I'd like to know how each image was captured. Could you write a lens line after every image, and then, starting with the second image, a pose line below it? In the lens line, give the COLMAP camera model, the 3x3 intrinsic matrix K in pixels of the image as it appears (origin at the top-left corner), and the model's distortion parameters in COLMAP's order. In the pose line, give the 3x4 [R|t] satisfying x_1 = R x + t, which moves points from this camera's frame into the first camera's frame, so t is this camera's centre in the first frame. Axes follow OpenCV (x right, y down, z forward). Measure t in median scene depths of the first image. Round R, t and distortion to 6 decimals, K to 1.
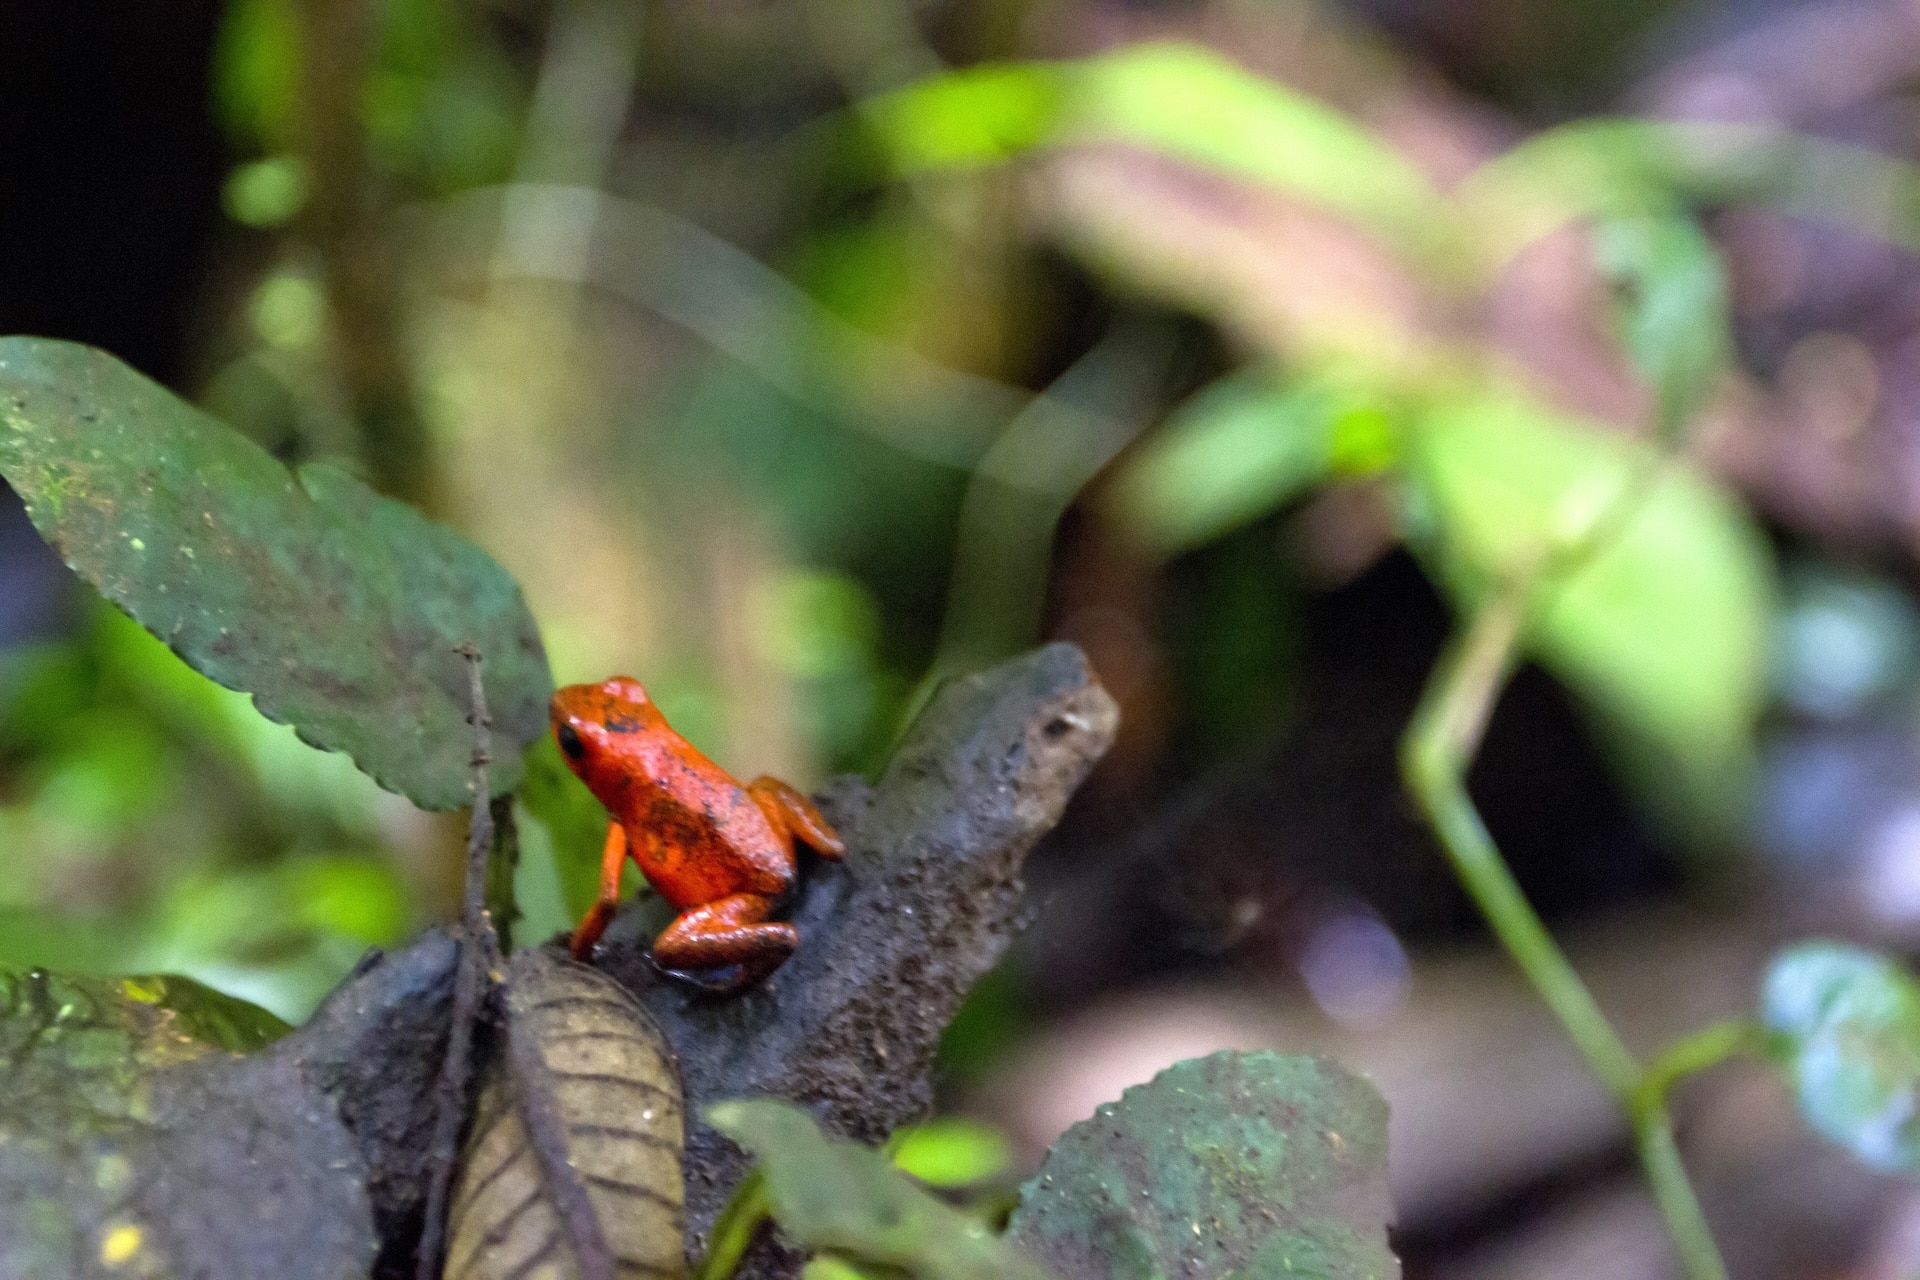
lens RADIAL K [[3410.1, 0, 953.0], [0, 3410.1, 634.7], [0, 0, 1]] dist [0.025804, 0.000000]
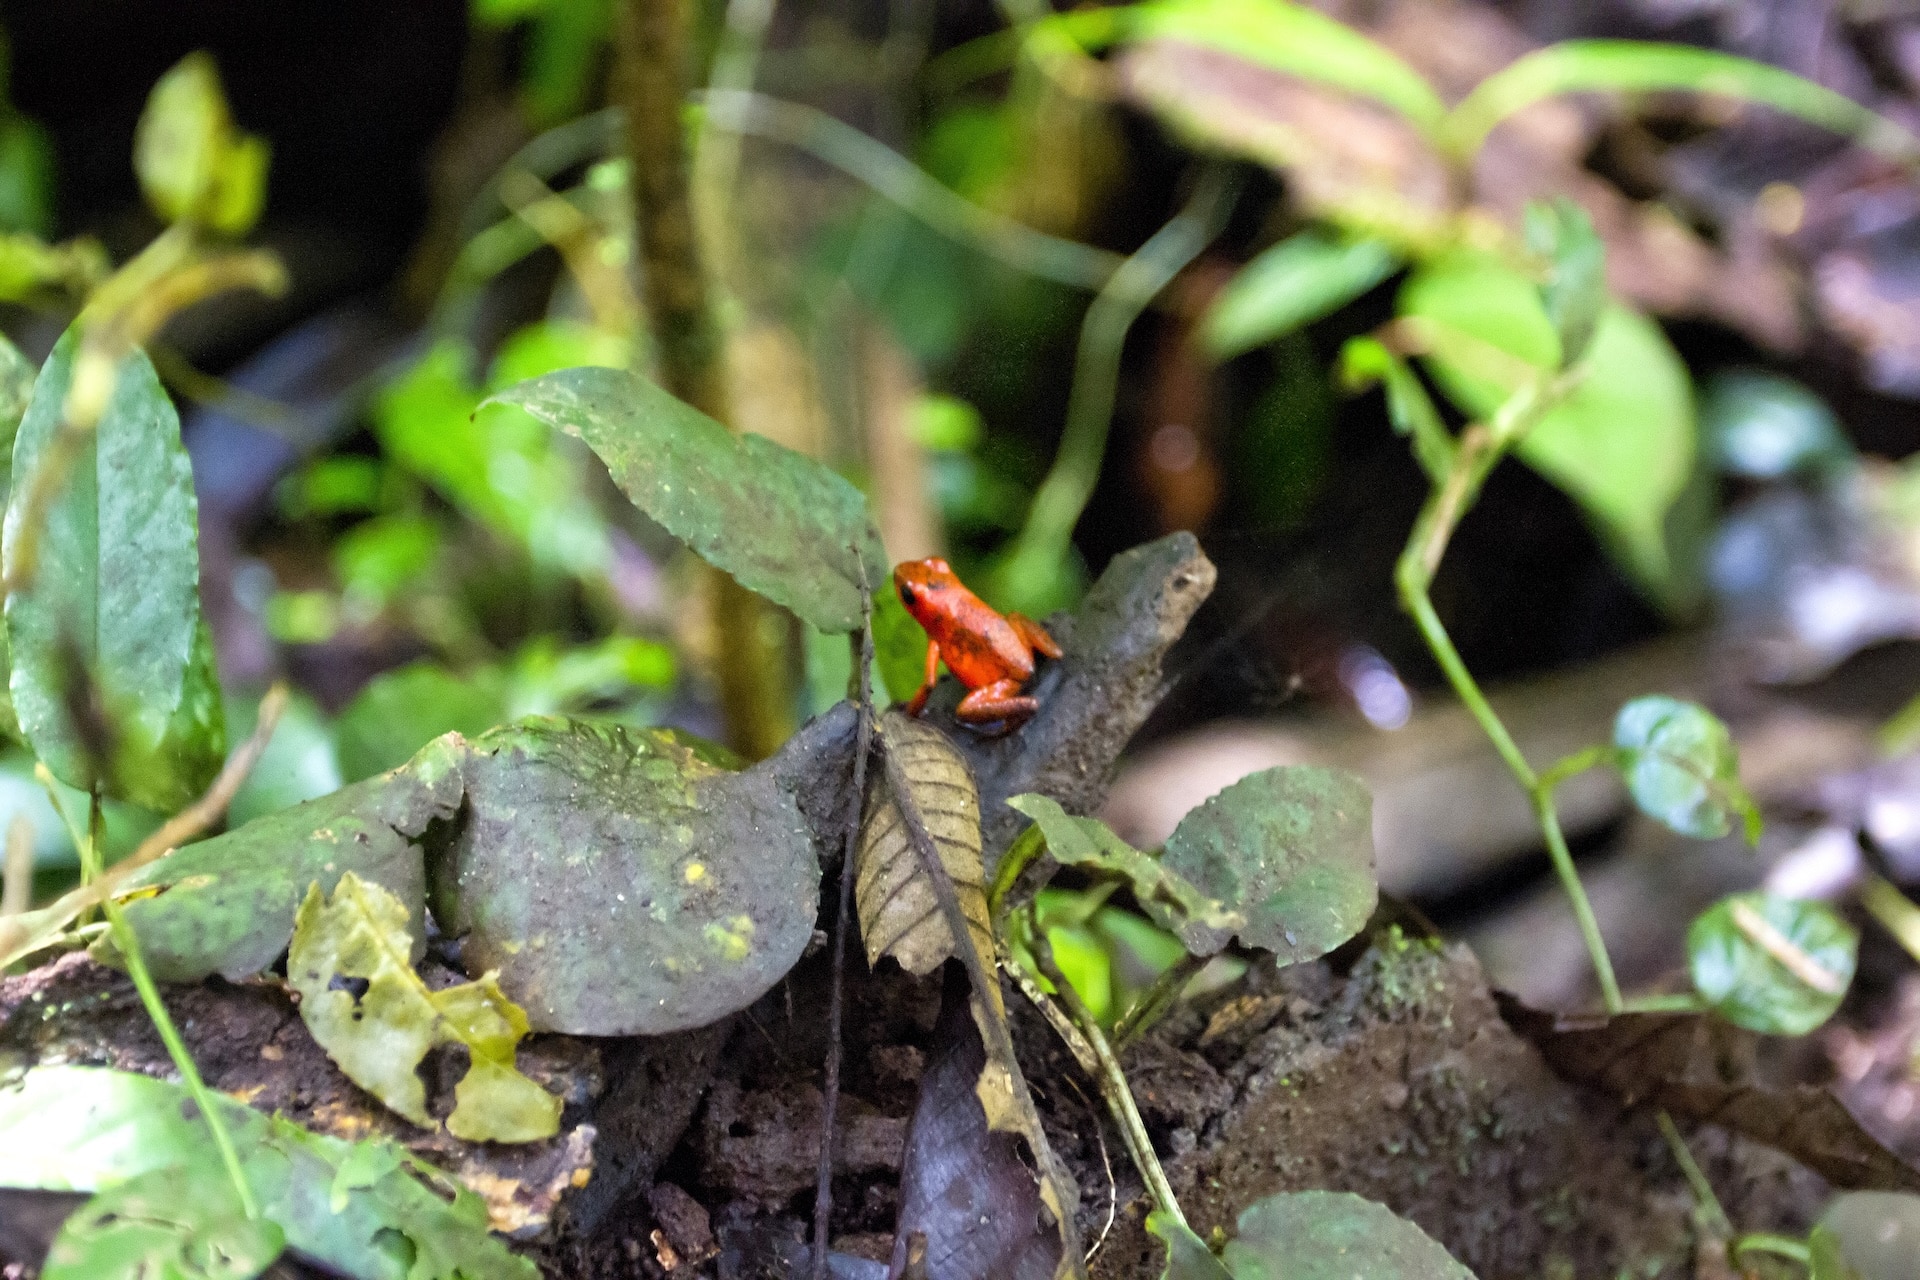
lens RADIAL K [[3410.1, 0, 962.0], [0, 3410.1, 646.1], [0, 0, 1]] dist [0.025804, 0.000000]
pose [[0.999916, -0.007865, -0.010328, -0.065874], [0.008738, 0.996132, 0.087430, -0.096884], [0.009600, -0.087513, 0.996117, -0.764411]]
